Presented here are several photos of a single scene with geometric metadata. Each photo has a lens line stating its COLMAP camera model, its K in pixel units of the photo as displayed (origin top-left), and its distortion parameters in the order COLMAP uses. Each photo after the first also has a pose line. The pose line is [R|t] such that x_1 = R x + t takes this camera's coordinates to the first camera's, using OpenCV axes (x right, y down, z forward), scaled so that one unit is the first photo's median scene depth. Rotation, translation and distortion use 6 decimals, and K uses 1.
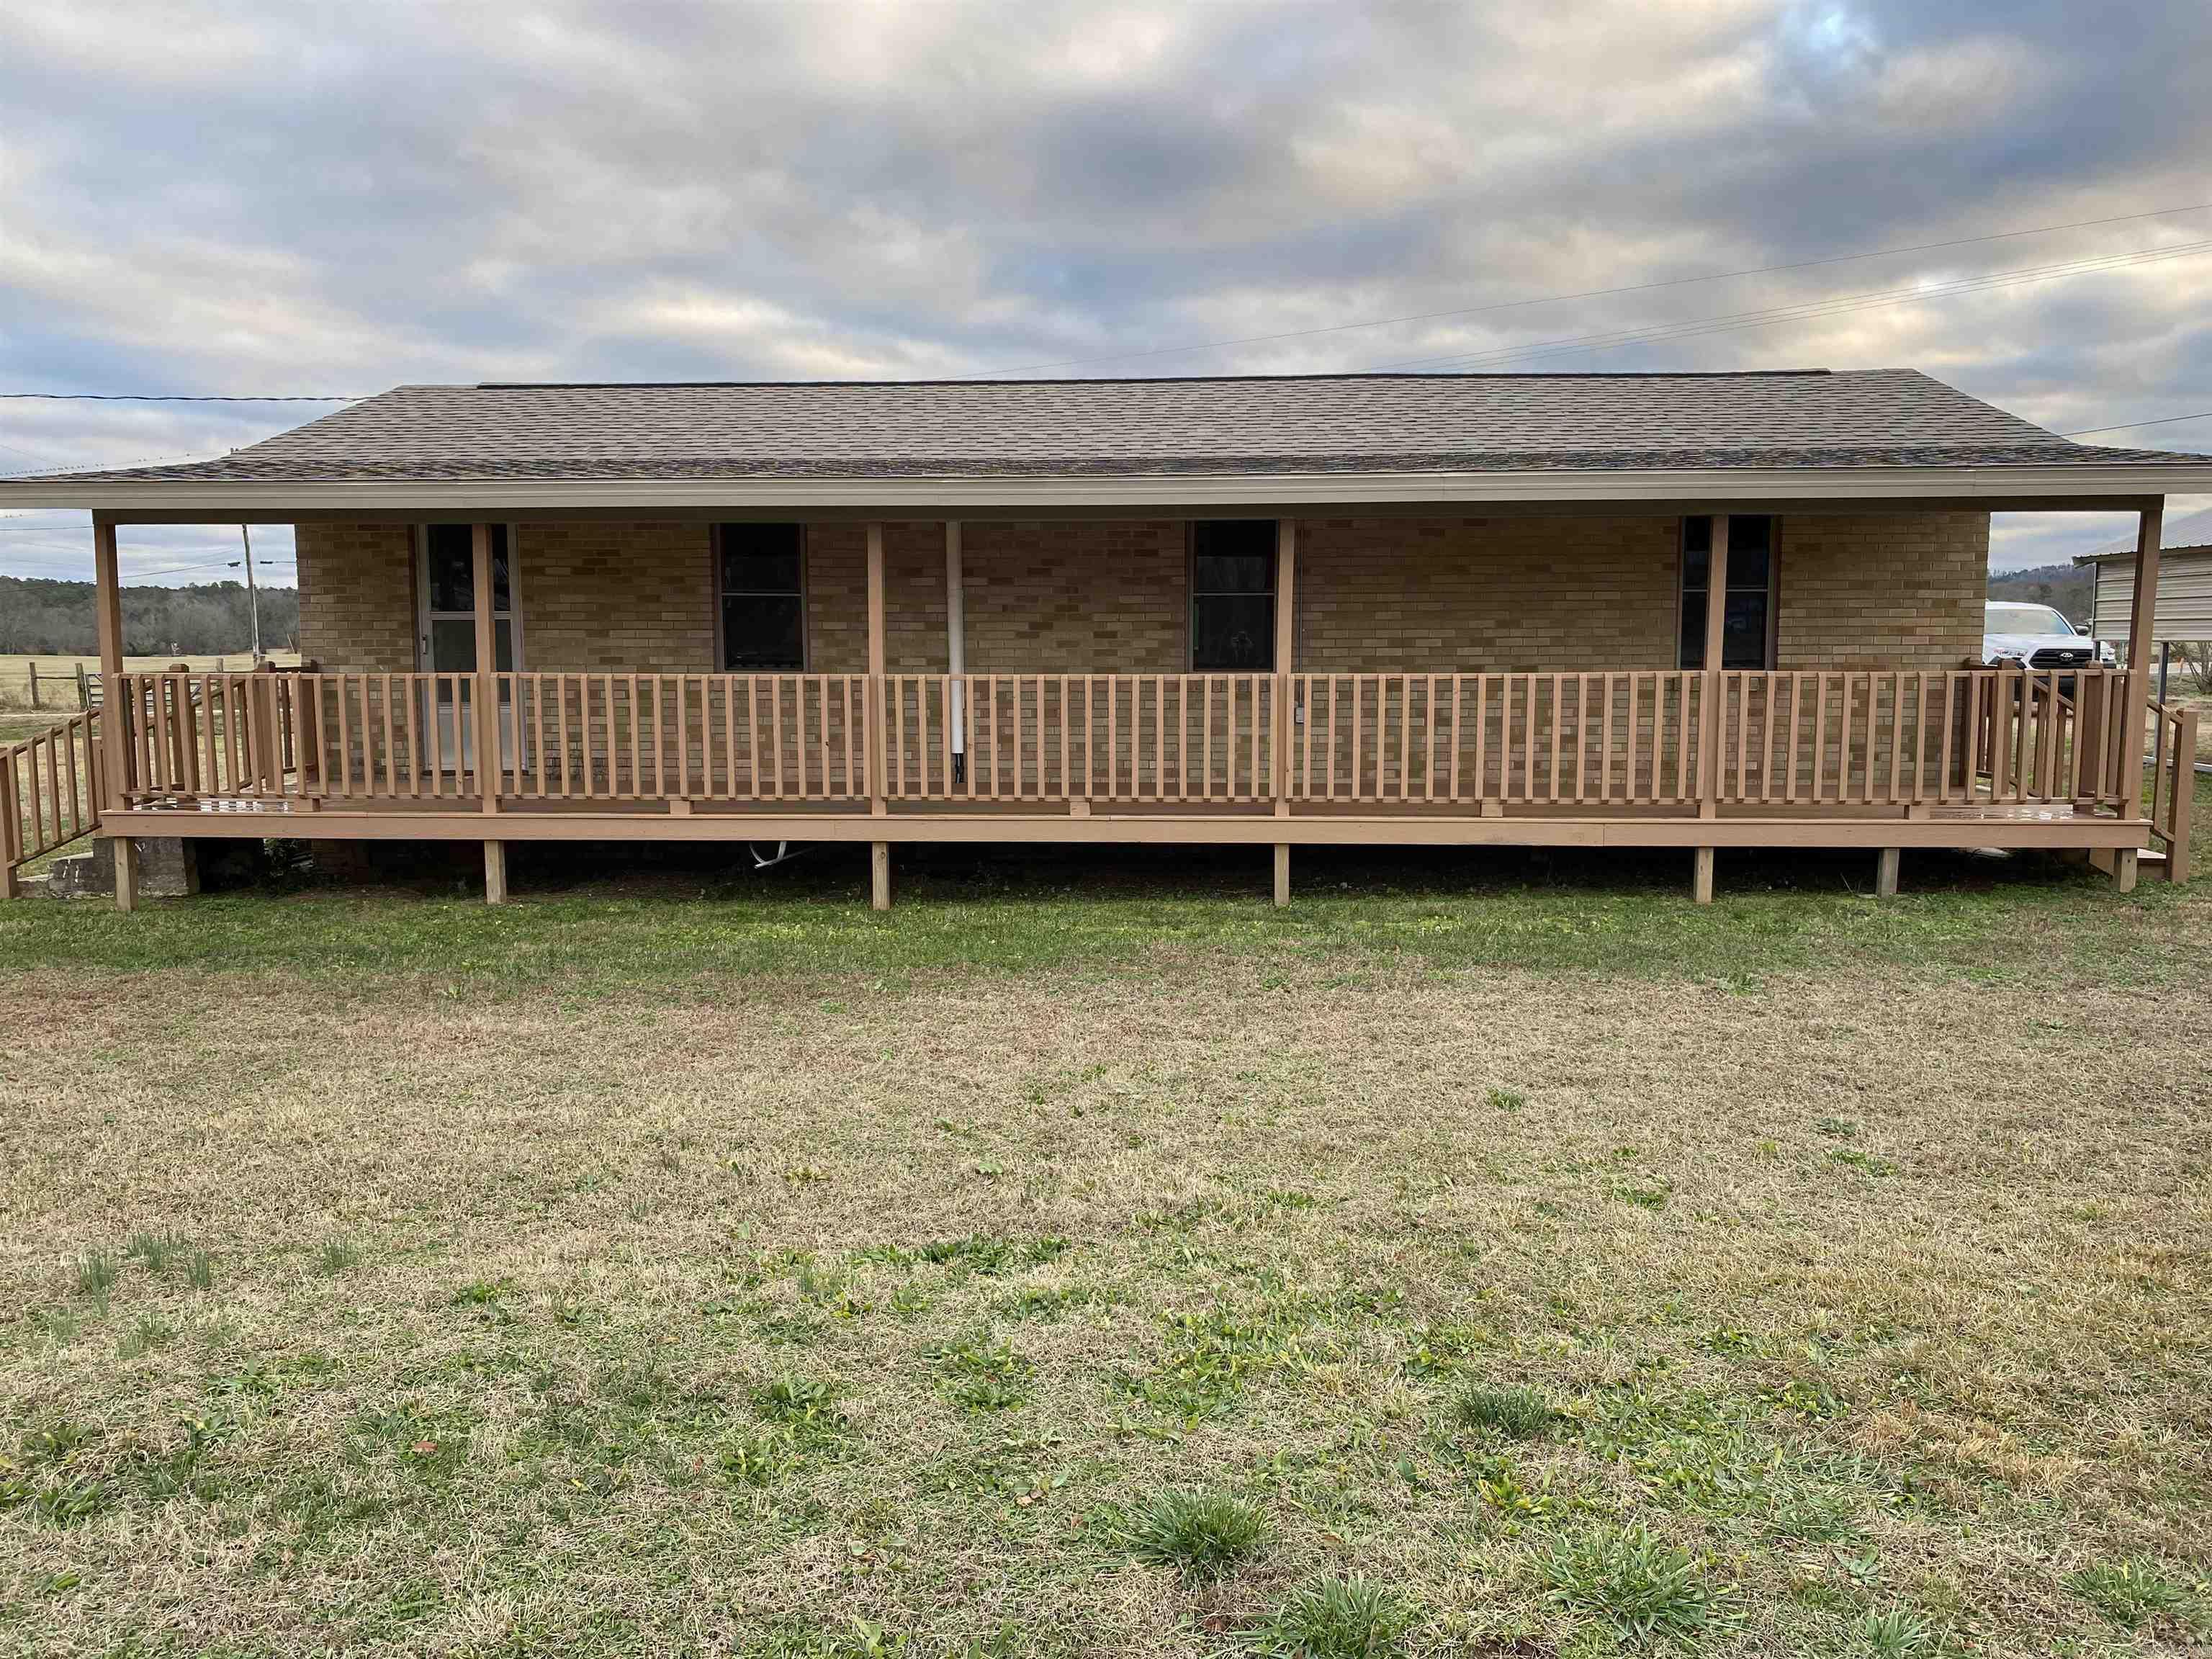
lens RADIAL K [[1679.6, 0, 1094.0], [0, 1679.6, 831.1], [0, 0, 1]] dist [0.045918, -0.062290]
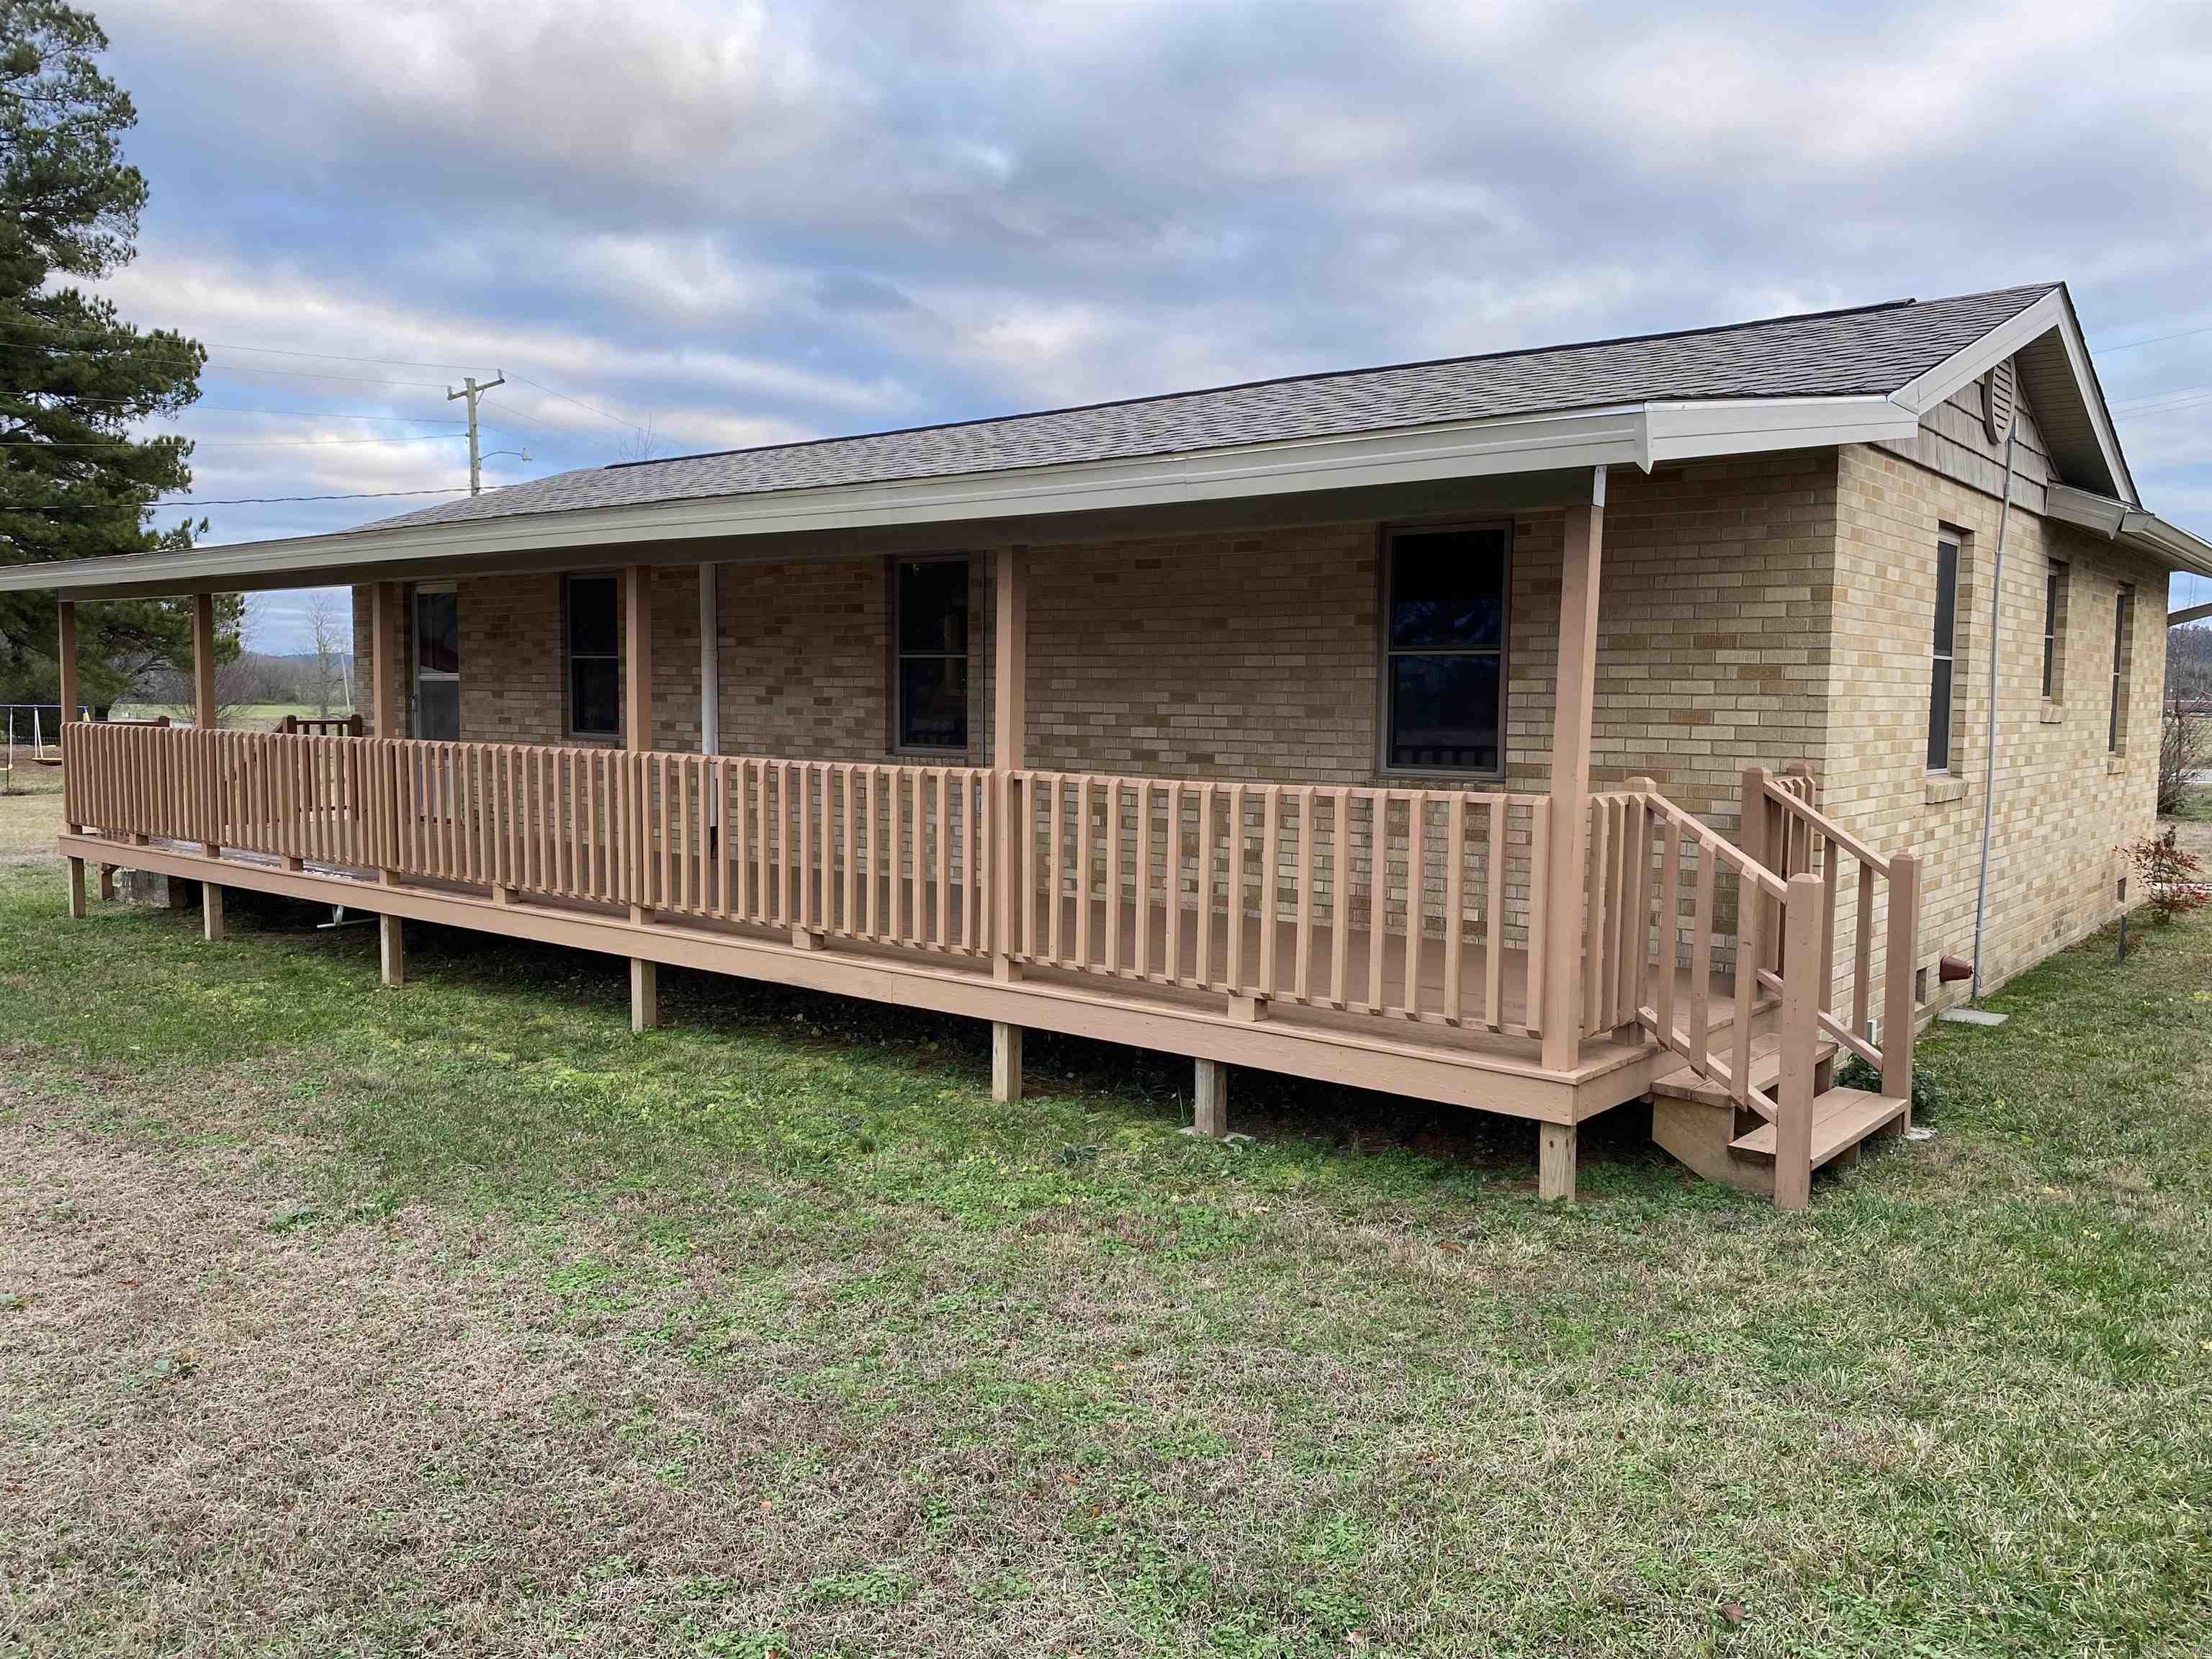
lens RADIAL K [[1679.6, 0, 1111.2], [0, 1679.6, 849.2], [0, 0, 1]] dist [0.045918, -0.062290]
pose [[0.812959, 0.065885, -0.578582, 0.654268], [-0.078809, 0.996886, 0.002785, -0.054970], [0.576964, 0.043333, 0.815620, 0.375587]]
